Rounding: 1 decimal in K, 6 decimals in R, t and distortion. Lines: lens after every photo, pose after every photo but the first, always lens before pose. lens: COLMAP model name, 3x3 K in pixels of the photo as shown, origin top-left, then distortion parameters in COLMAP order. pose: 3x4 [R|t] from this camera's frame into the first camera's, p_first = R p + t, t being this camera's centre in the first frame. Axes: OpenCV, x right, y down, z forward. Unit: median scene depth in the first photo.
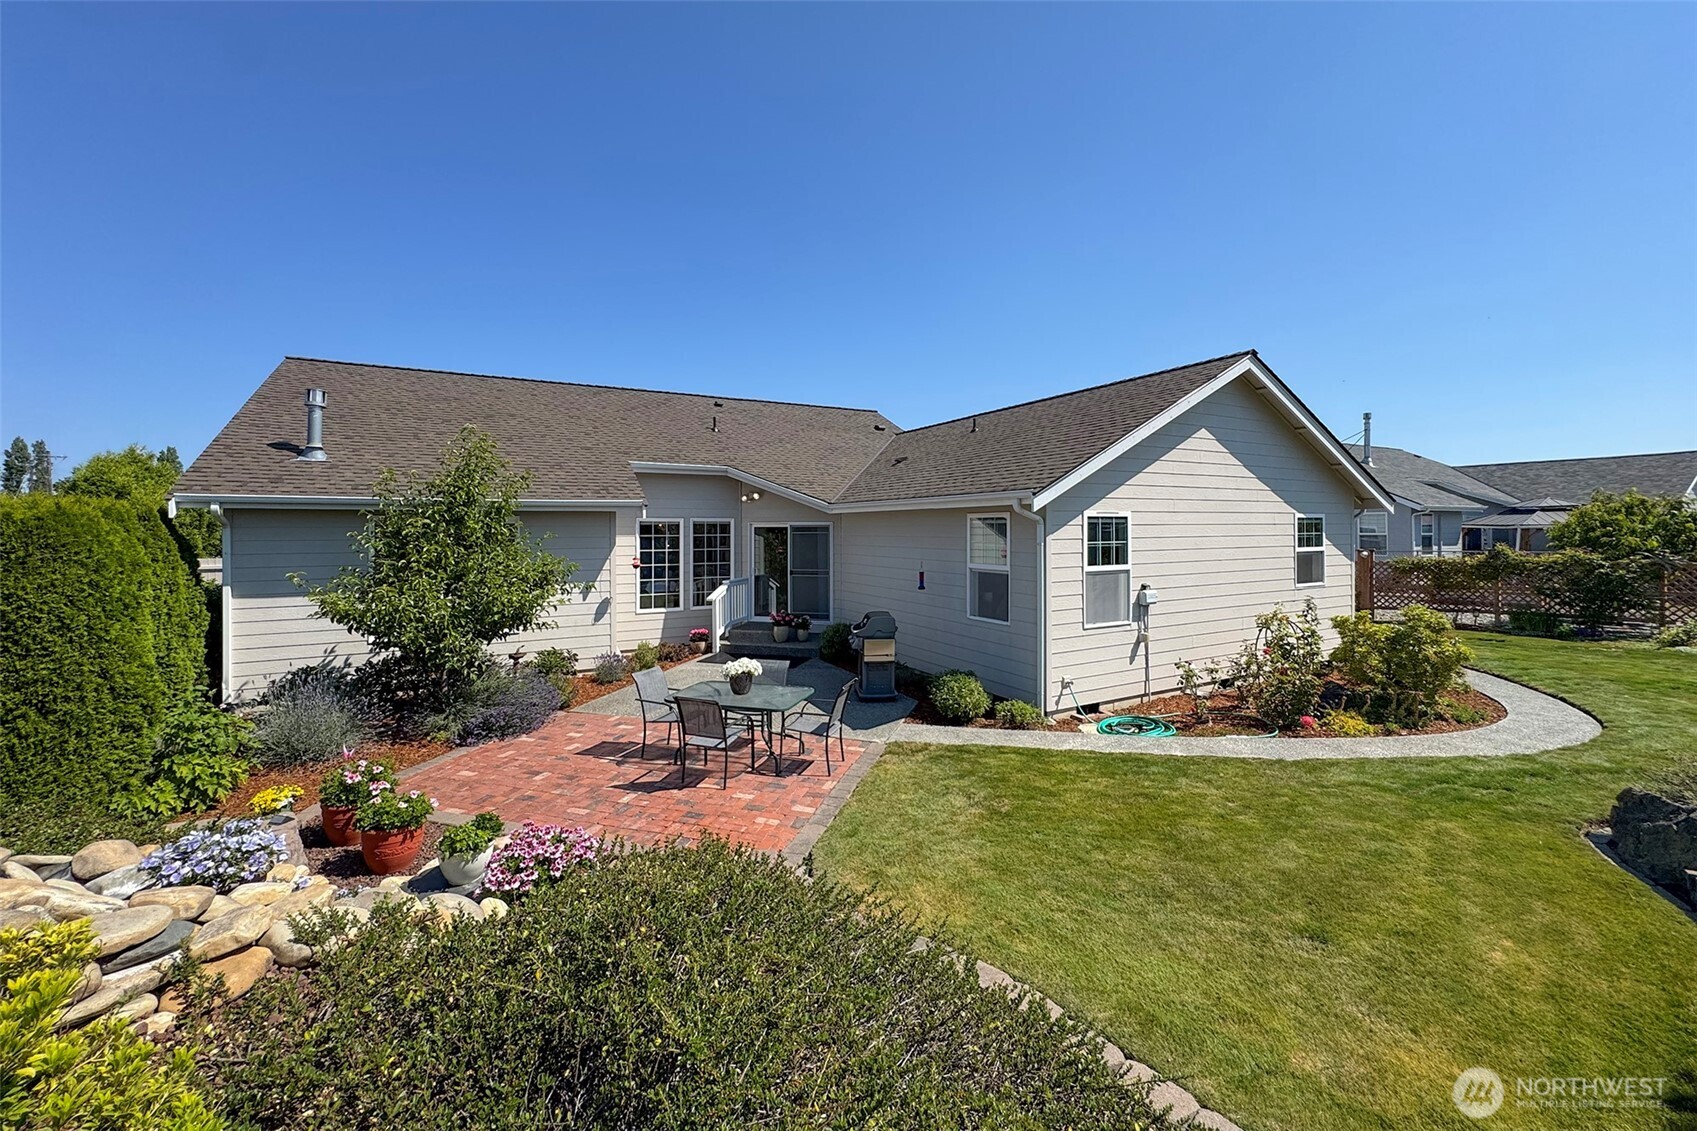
lens RADIAL K [[685.2, 0, 848.4], [0, 685.2, 531.6], [0, 0, 1]] dist [-0.001181, -0.000120]
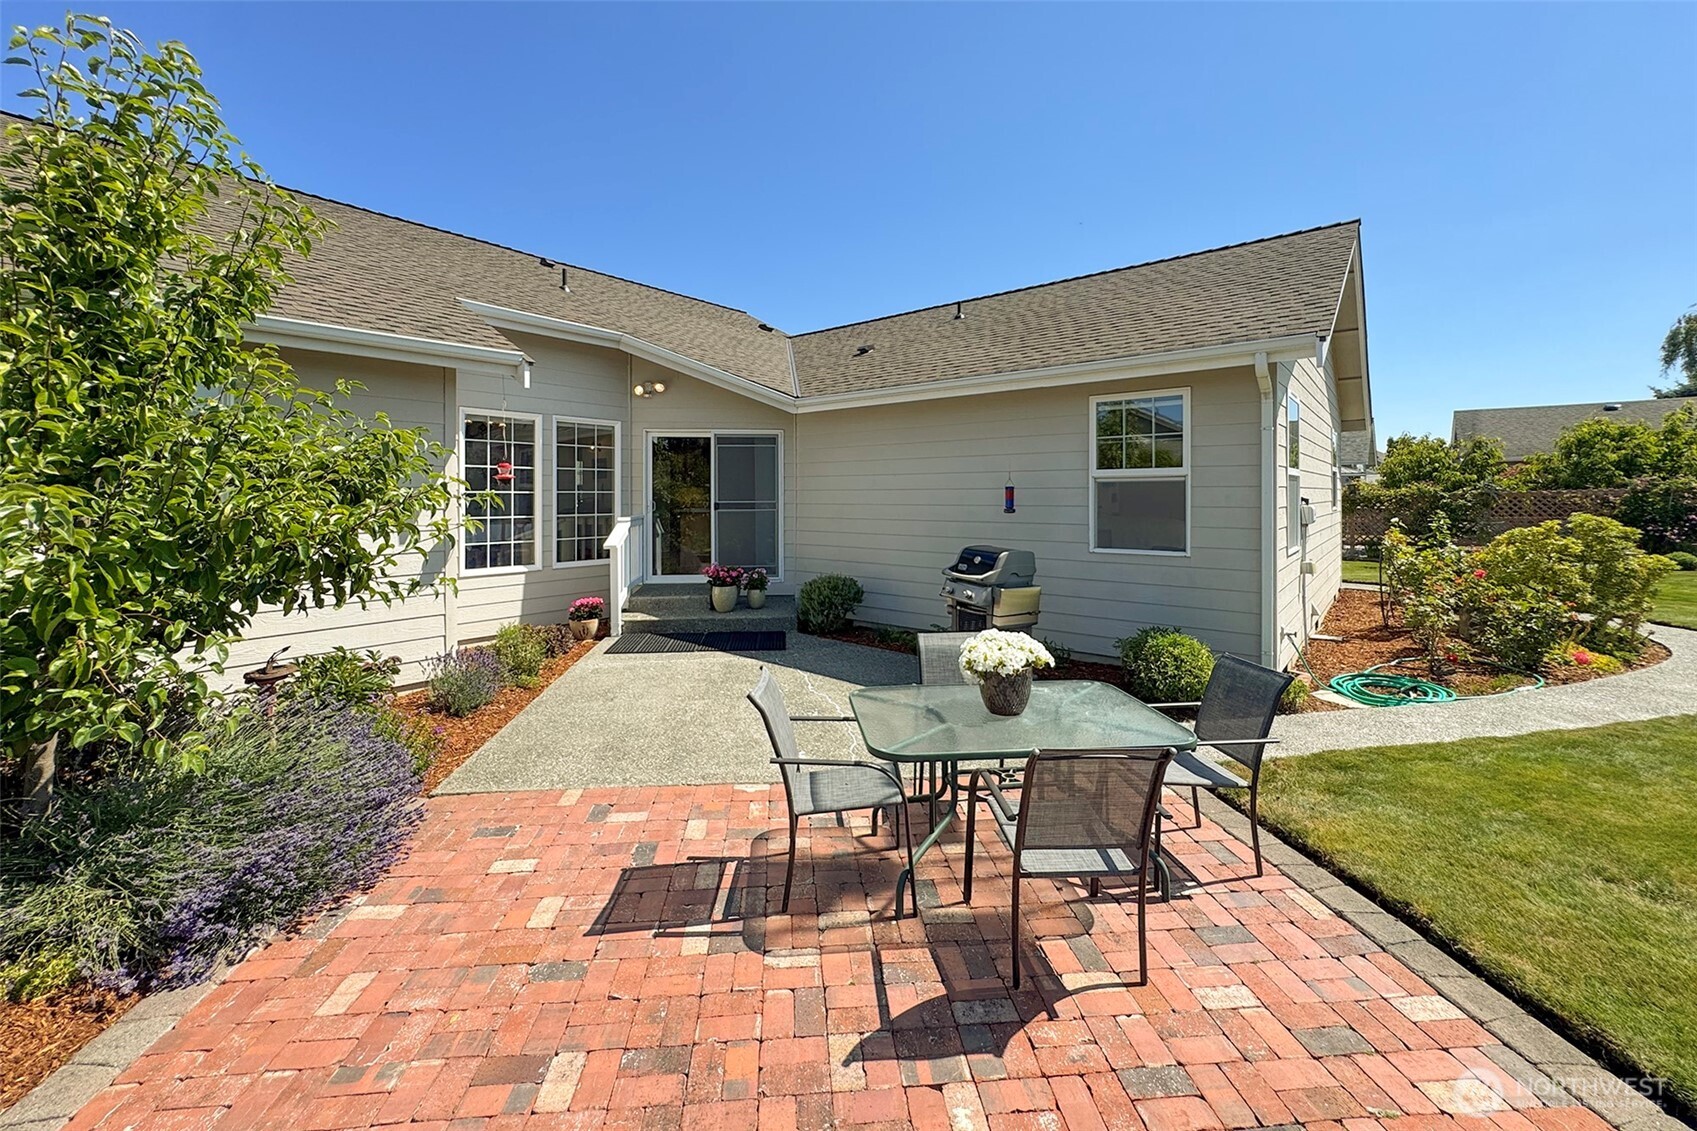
lens RADIAL K [[688.7, 0, 846.3], [0, 688.7, 505.1], [0, 0, 1]] dist [0.000300, 0.000274]
pose [[0.922123, -0.003991, 0.386876, -0.241409], [0.001954, 0.999982, 0.005657, 0.059393], [-0.386892, -0.004461, 0.922114, 0.366500]]
